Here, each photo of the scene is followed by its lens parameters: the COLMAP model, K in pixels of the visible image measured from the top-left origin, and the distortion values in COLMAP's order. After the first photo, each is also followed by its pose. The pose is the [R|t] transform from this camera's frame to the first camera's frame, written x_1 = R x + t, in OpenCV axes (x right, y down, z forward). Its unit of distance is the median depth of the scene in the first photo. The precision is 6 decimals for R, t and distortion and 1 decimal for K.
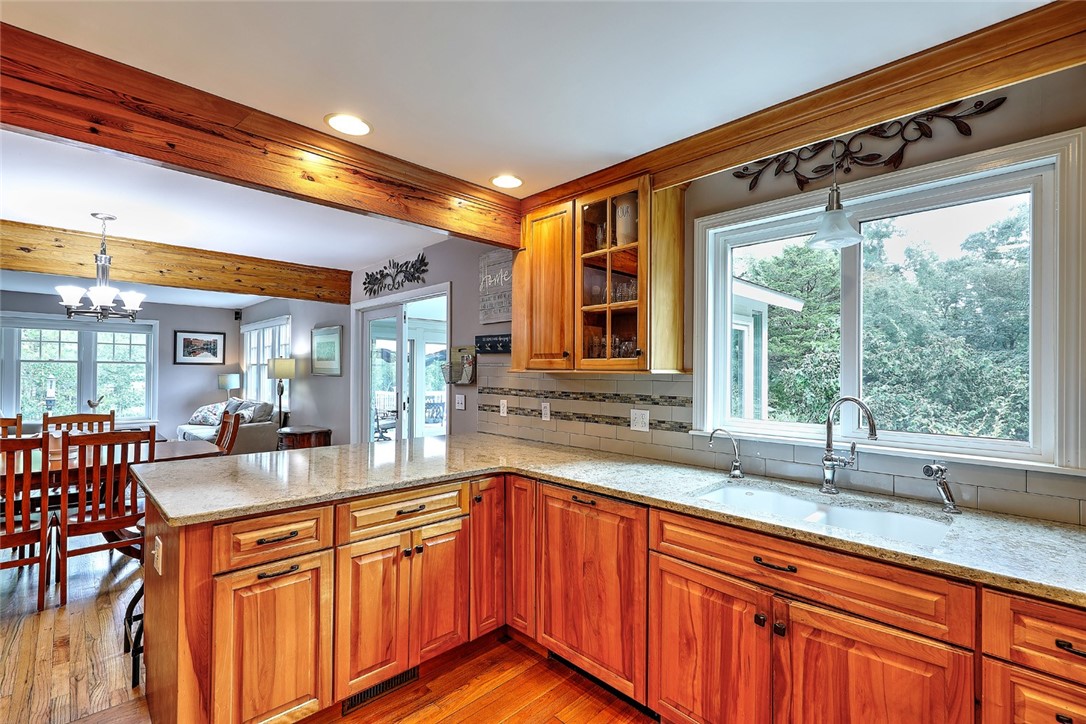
lens RADIAL K [[484.4, 0, 547.5], [0, 484.4, 367.2], [0, 0, 1]] dist [-0.000379, -0.000286]
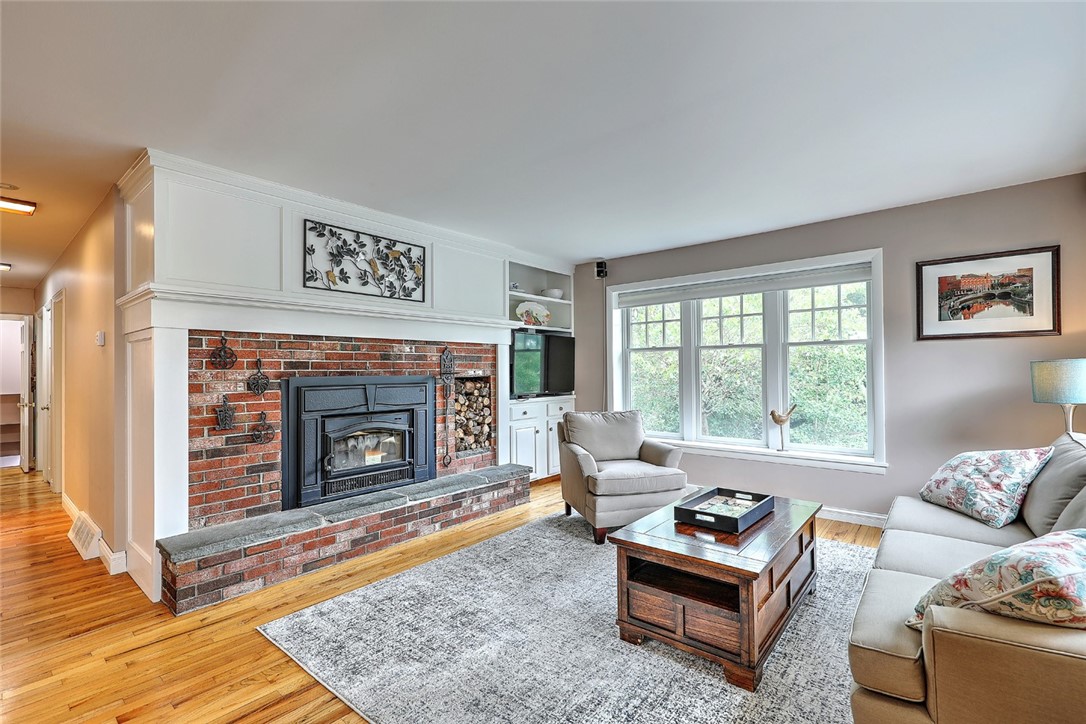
lens RADIAL K [[484.4, 0, 547.5], [0, 484.4, 367.2], [0, 0, 1]] dist [-0.000379, -0.000286]
pose [[0.098357, -0.016578, -0.995013, -0.389267], [0.016257, 0.999755, -0.015050, 0.020181], [0.995018, -0.014696, 0.098602, 0.656850]]
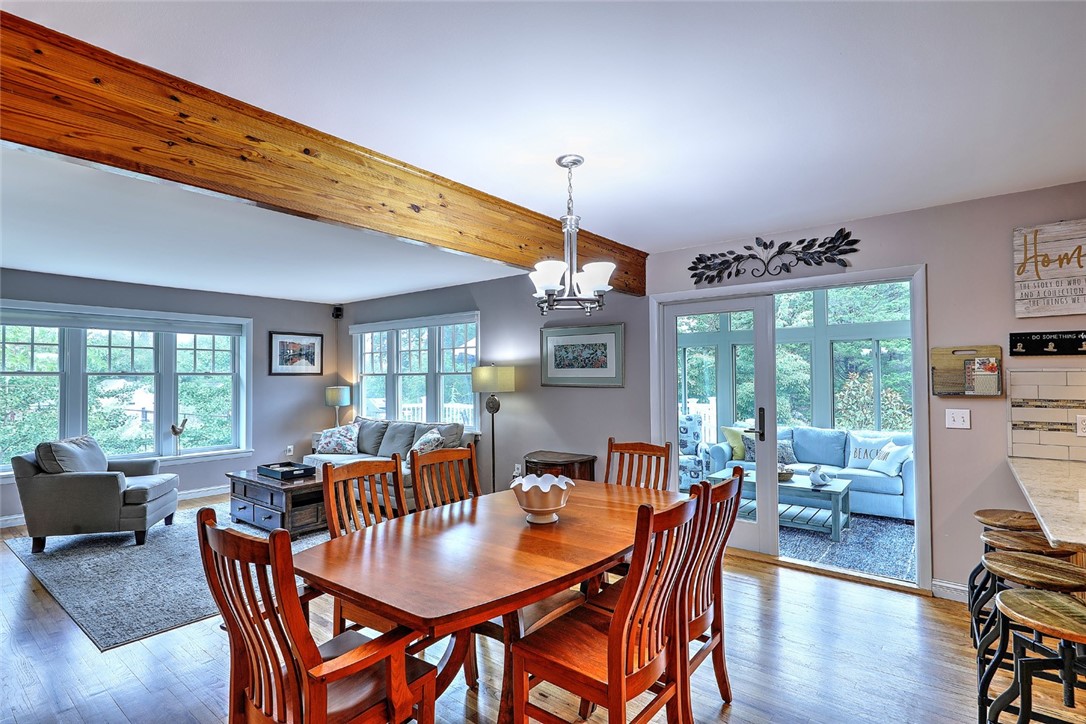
lens RADIAL K [[533.7, 0, 543.0], [0, 533.7, 362.0], [0, 0, 1]] dist [0.002425, 0.000332]
pose [[0.993271, -0.010602, 0.115324, -0.459948], [0.012979, 0.999718, -0.019879, -0.005315], [-0.115081, 0.021242, 0.993129, 0.113598]]
